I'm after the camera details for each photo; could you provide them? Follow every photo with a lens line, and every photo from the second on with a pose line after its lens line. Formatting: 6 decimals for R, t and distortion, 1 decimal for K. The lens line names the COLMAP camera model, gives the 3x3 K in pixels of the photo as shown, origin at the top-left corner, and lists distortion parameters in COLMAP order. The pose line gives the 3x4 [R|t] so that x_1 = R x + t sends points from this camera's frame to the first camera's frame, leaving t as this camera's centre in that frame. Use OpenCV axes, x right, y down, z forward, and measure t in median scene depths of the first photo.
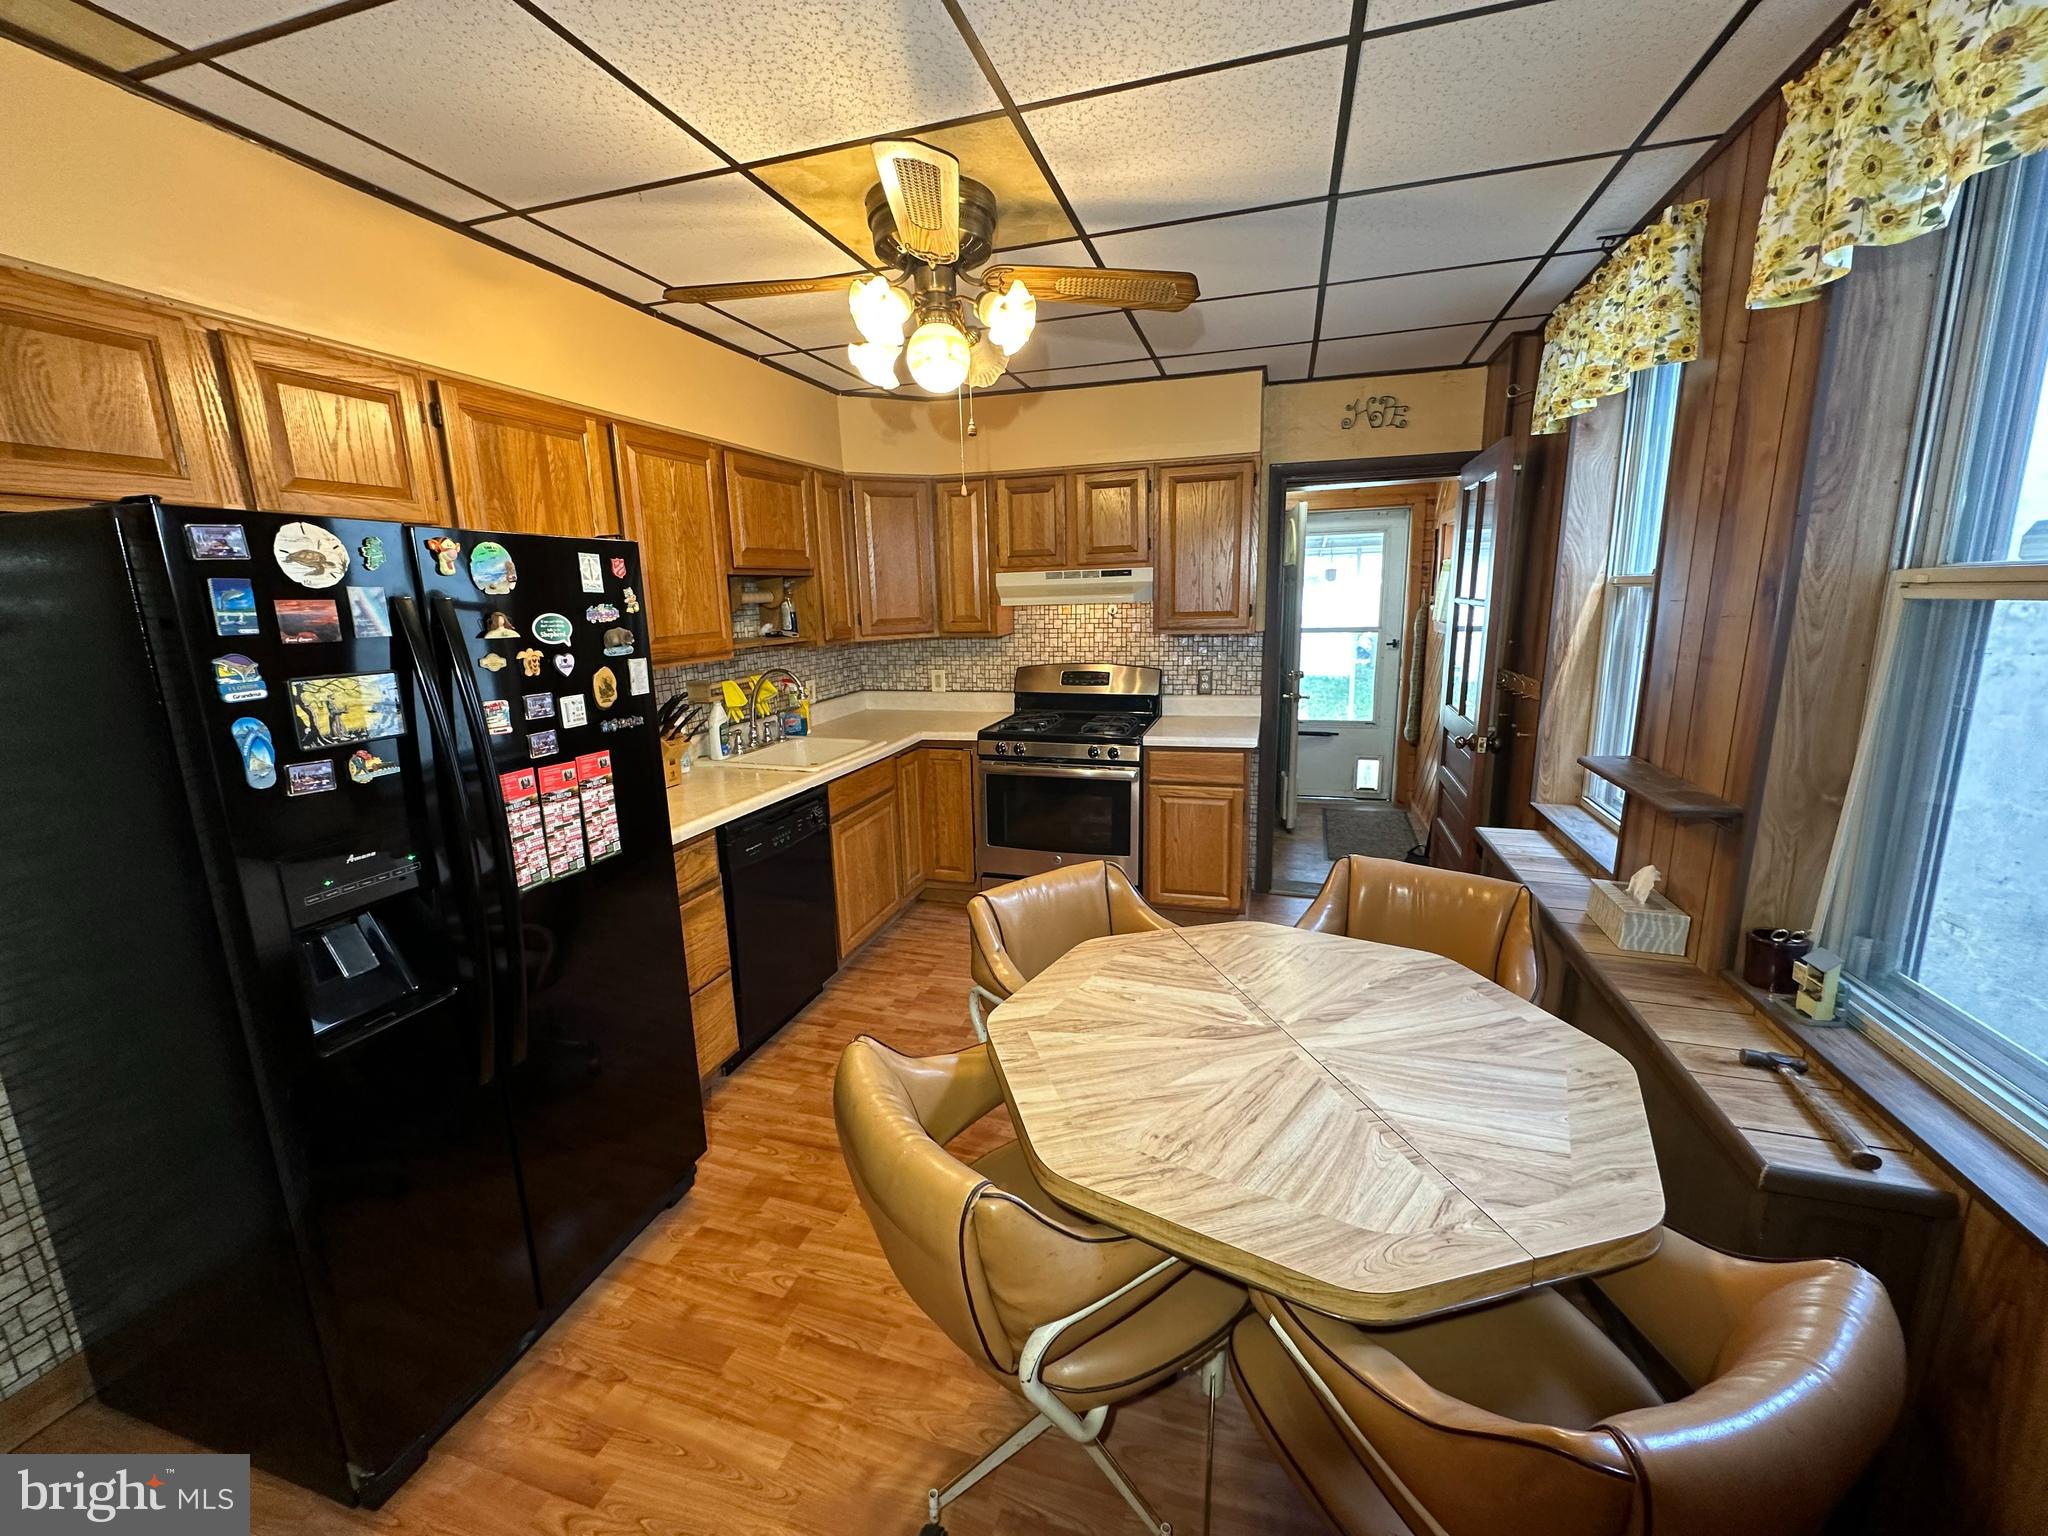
lens RADIAL K [[819.0, 0, 1024.6], [0, 819.0, 766.3], [0, 0, 1]] dist [-0.003046, 0.000546]
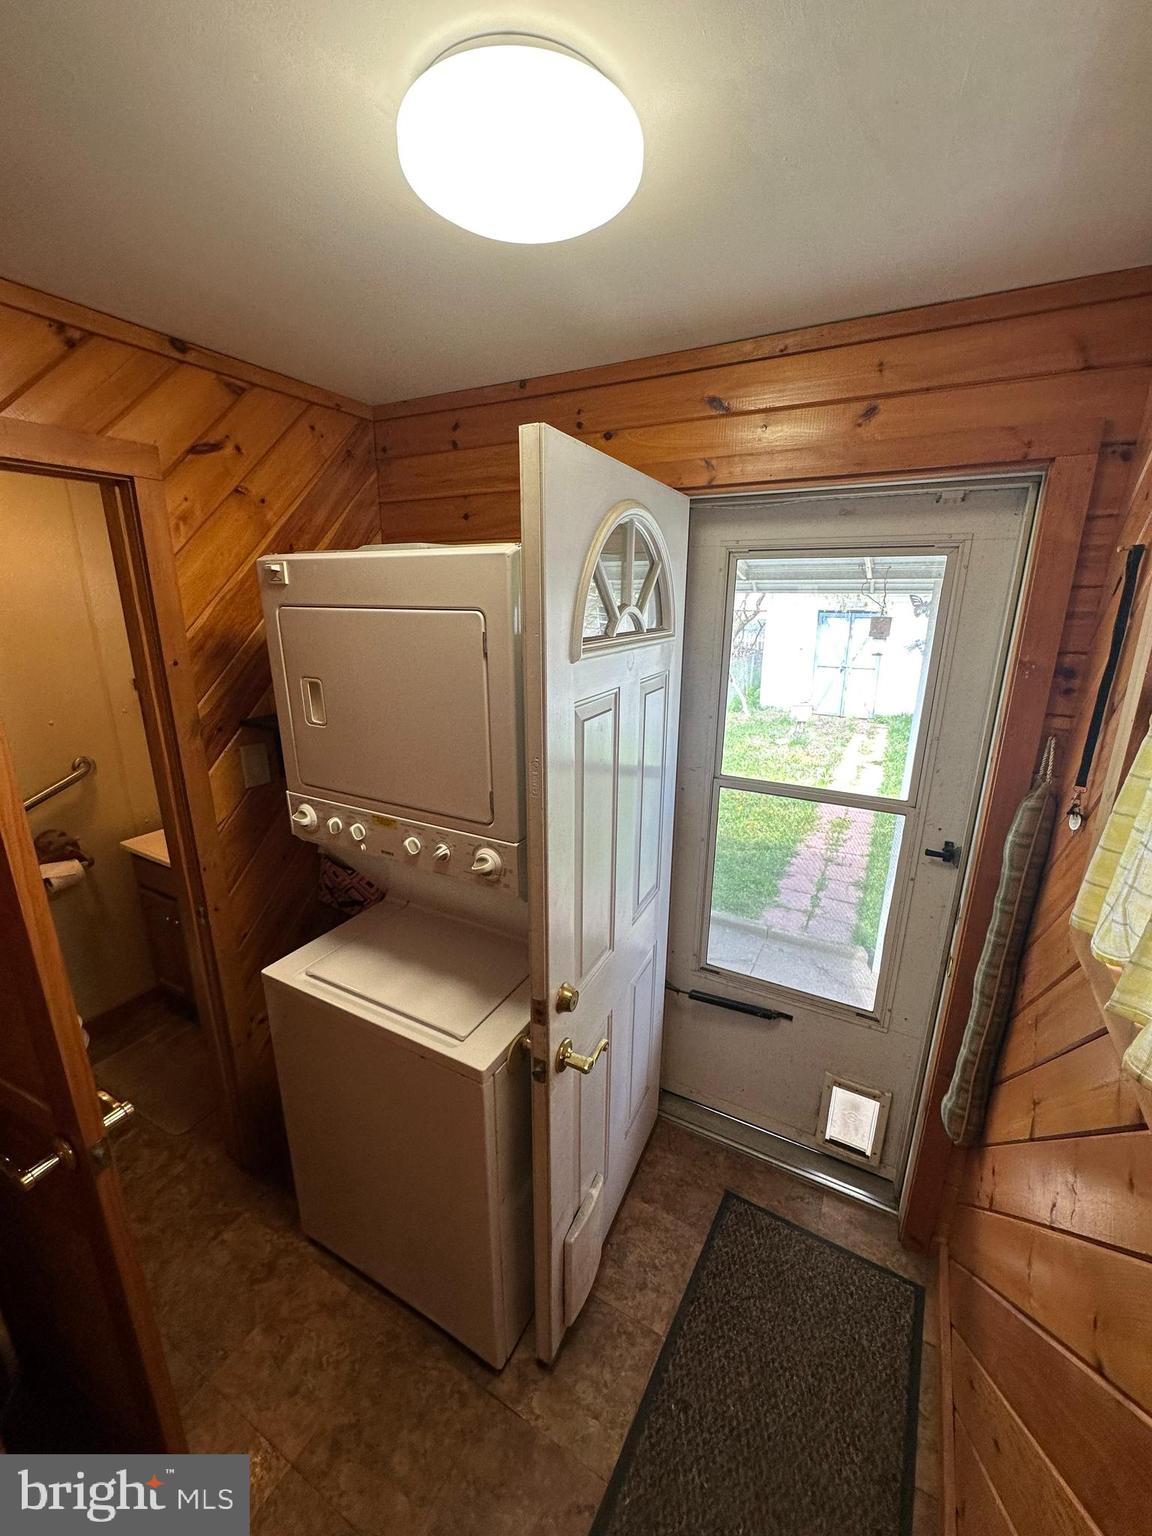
lens RADIAL K [[614.3, 0, 573.4], [0, 614.3, 769.3], [0, 0, 1]] dist [-0.003046, 0.000546]
pose [[0.977051, 0.089107, -0.193473, 1.094105], [-0.075362, 0.994156, 0.077292, -0.649279], [0.199230, -0.060938, 0.978056, 2.258586]]
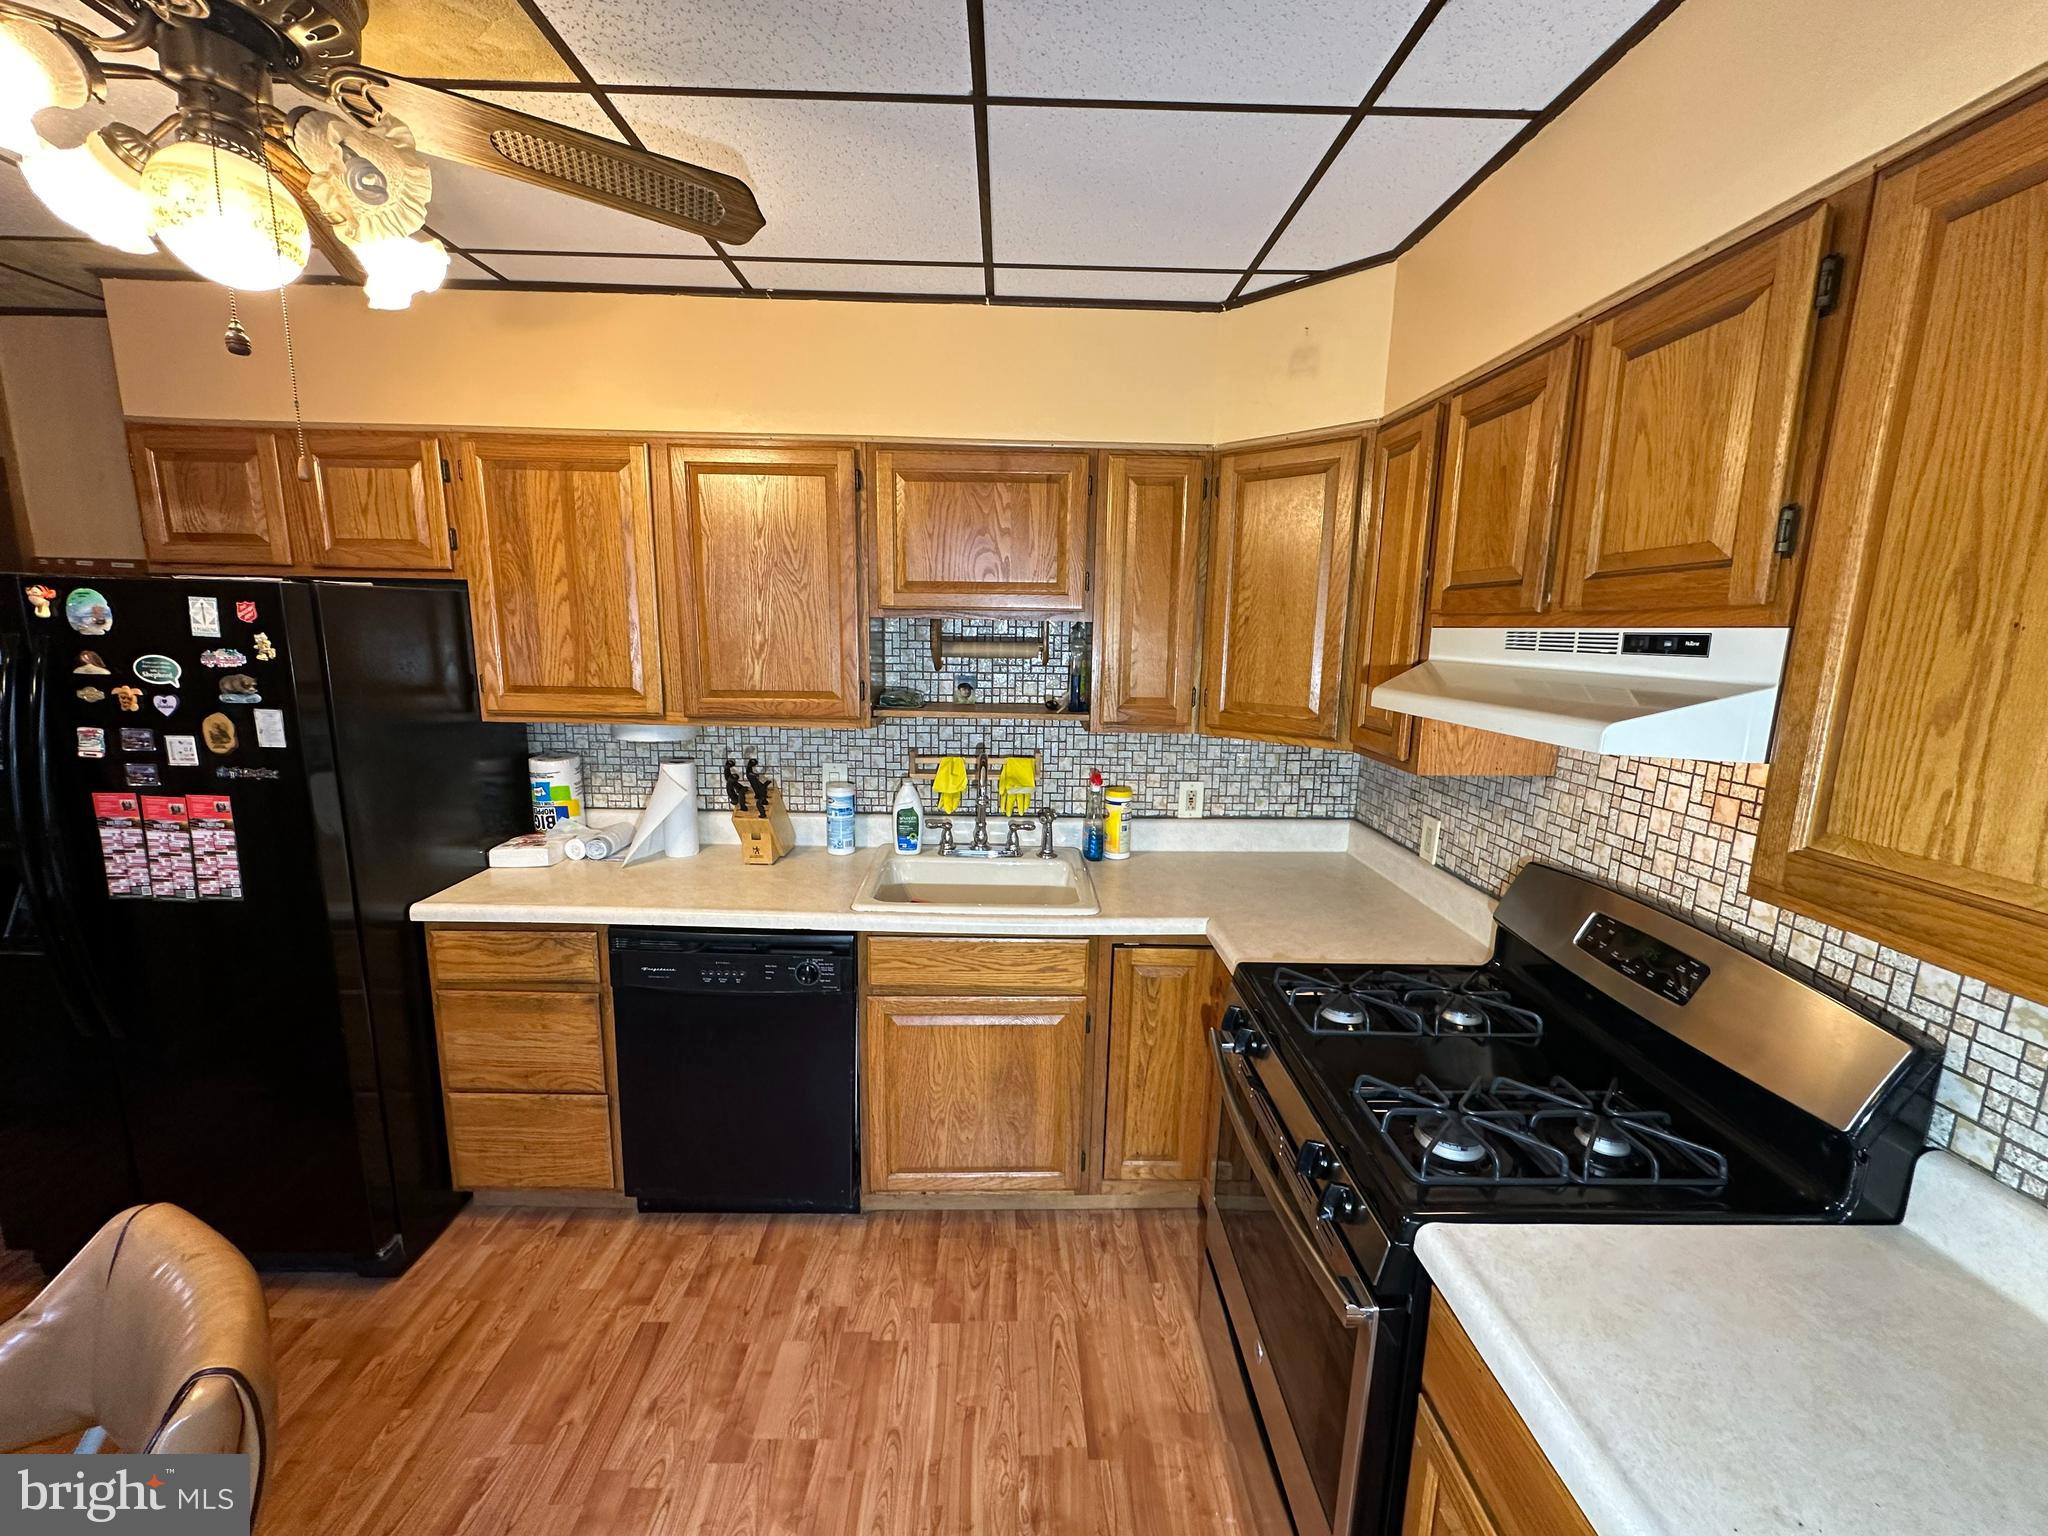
lens RADIAL K [[819.0, 0, 1026.2], [0, 819.0, 768.2], [0, 0, 1]] dist [-0.003046, 0.000546]
pose [[0.307155, 0.196114, -0.931233, 0.690696], [-0.227415, 0.965312, 0.128281, -0.396214], [0.924088, 0.172375, 0.341099, 1.550634]]
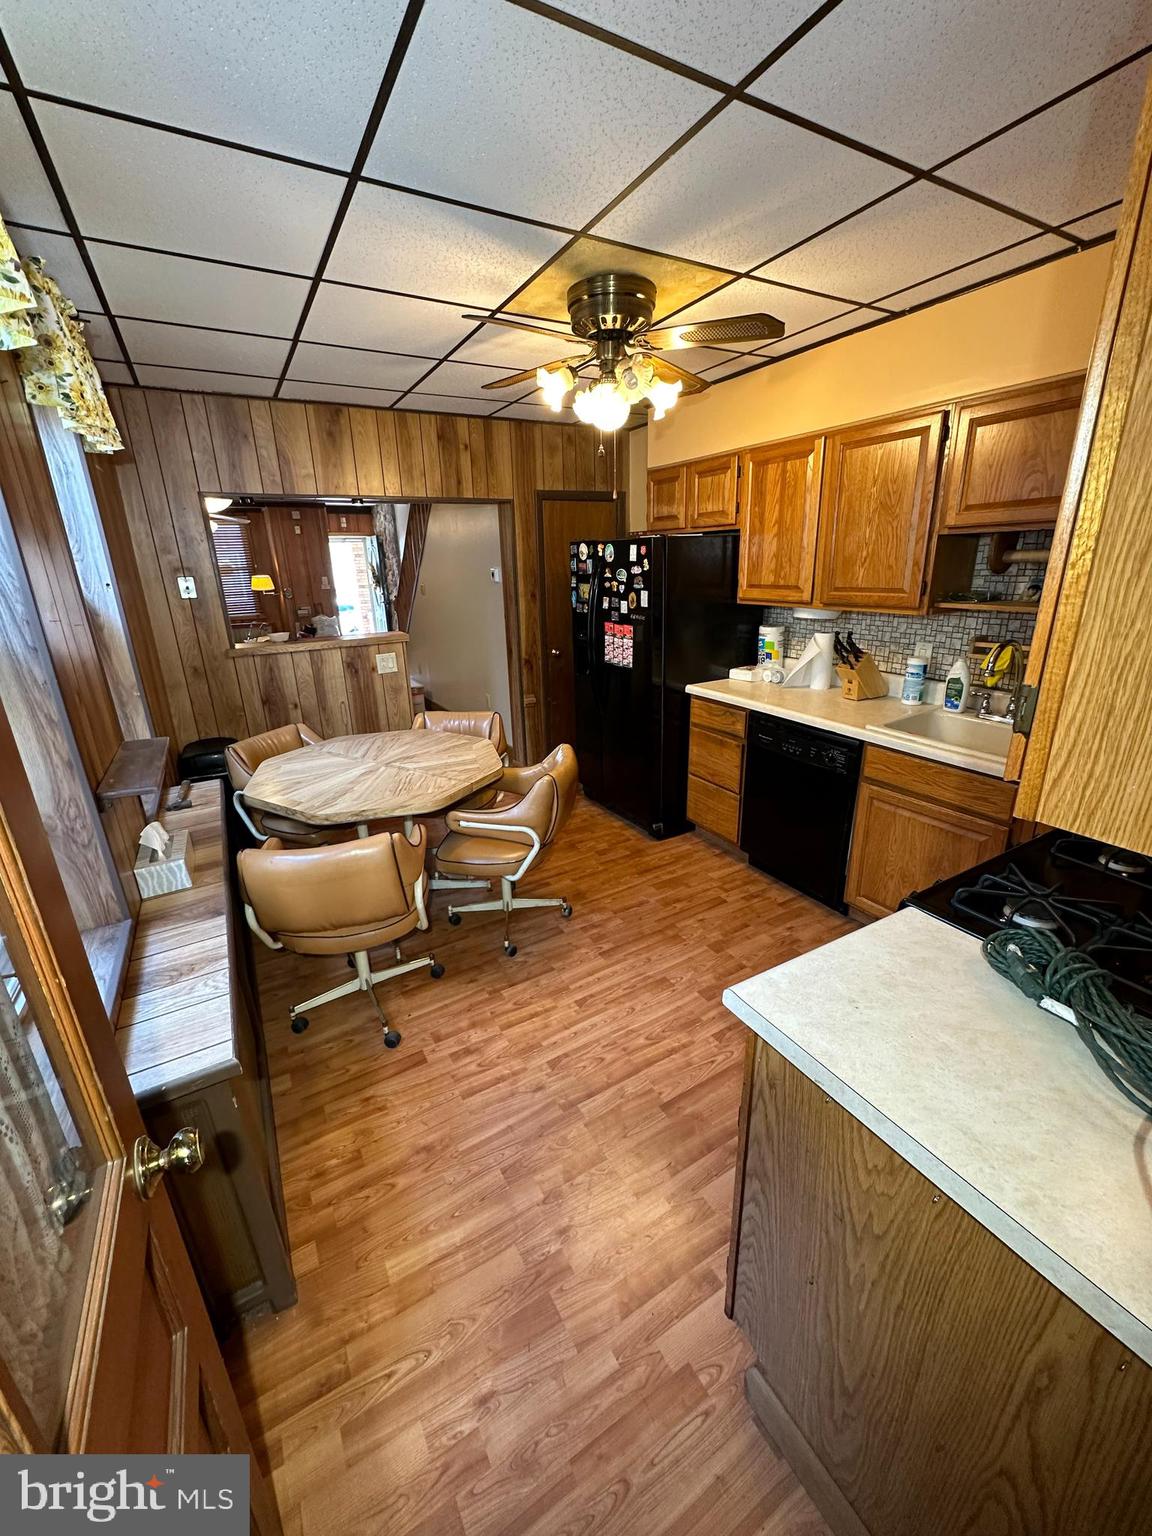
lens RADIAL K [[614.3, 0, 574.5], [0, 614.3, 768.8], [0, 0, 1]] dist [-0.003046, 0.000546]
pose [[-0.688670, 0.277013, -0.670073, 0.996648], [-0.106328, 0.875569, 0.471246, -0.505909], [0.717237, 0.395780, -0.573524, 2.132481]]
